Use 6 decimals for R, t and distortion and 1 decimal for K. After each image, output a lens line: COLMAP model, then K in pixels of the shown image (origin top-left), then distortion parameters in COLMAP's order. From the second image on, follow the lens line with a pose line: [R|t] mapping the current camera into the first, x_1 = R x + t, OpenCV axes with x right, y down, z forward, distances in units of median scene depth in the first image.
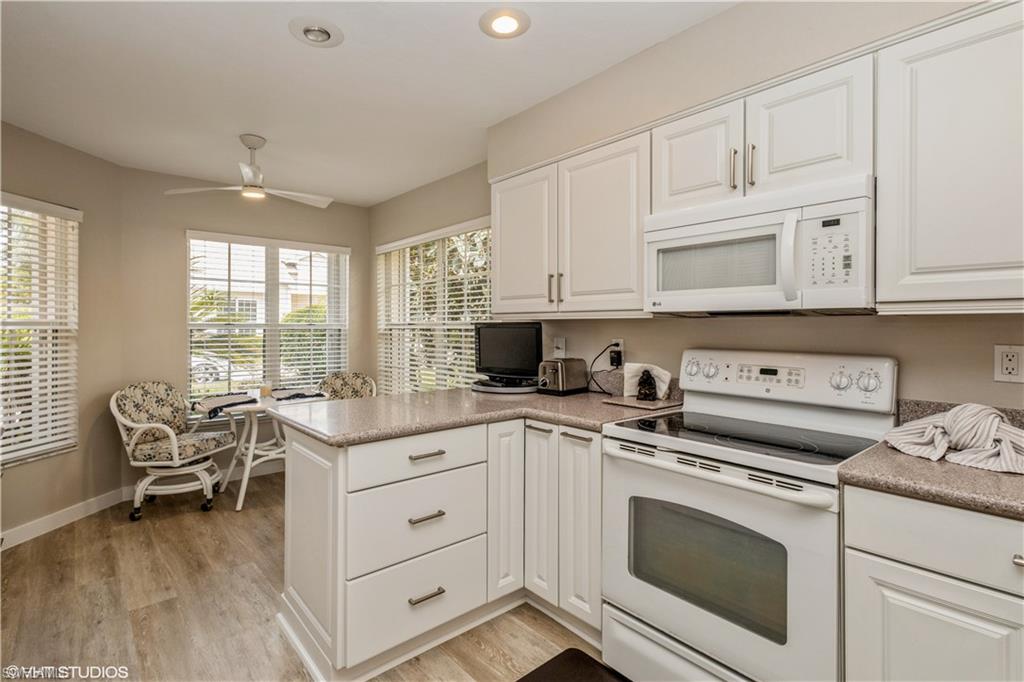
lens RADIAL K [[475.1, 0, 523.9], [0, 475.1, 323.5], [0, 0, 1]] dist [0.009550, -0.003478]
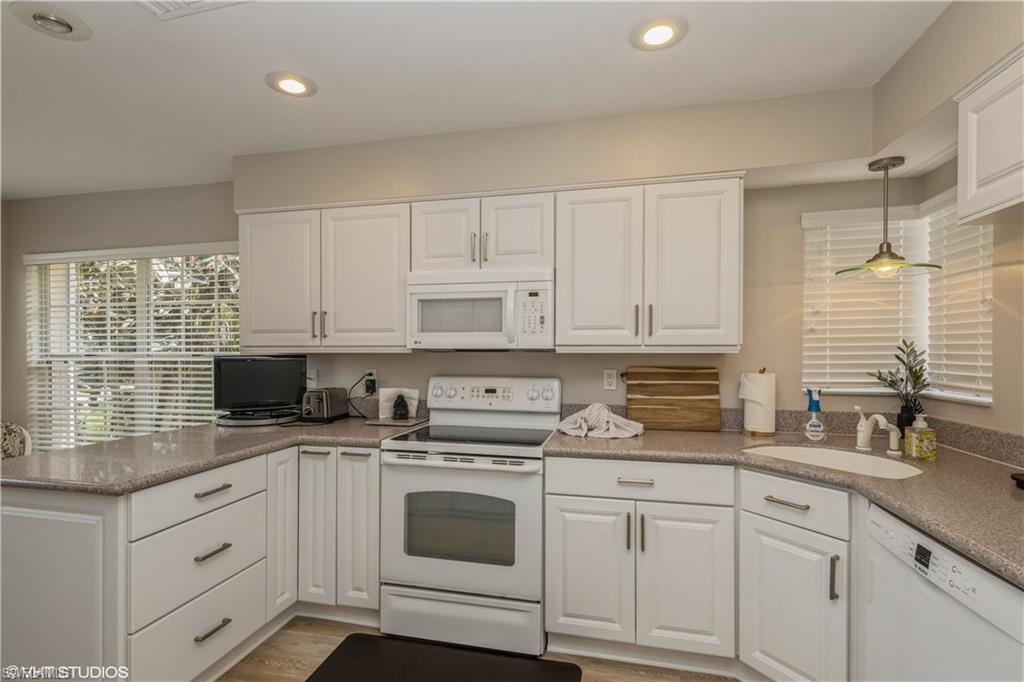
lens RADIAL K [[475.1, 0, 507.8], [0, 475.1, 348.7], [0, 0, 1]] dist [0.009550, -0.003478]
pose [[0.808155, 0.001914, 0.588967, -0.288768], [-0.003306, 0.999994, 0.001287, -0.027615], [-0.588961, -0.002987, 0.808156, -0.181892]]
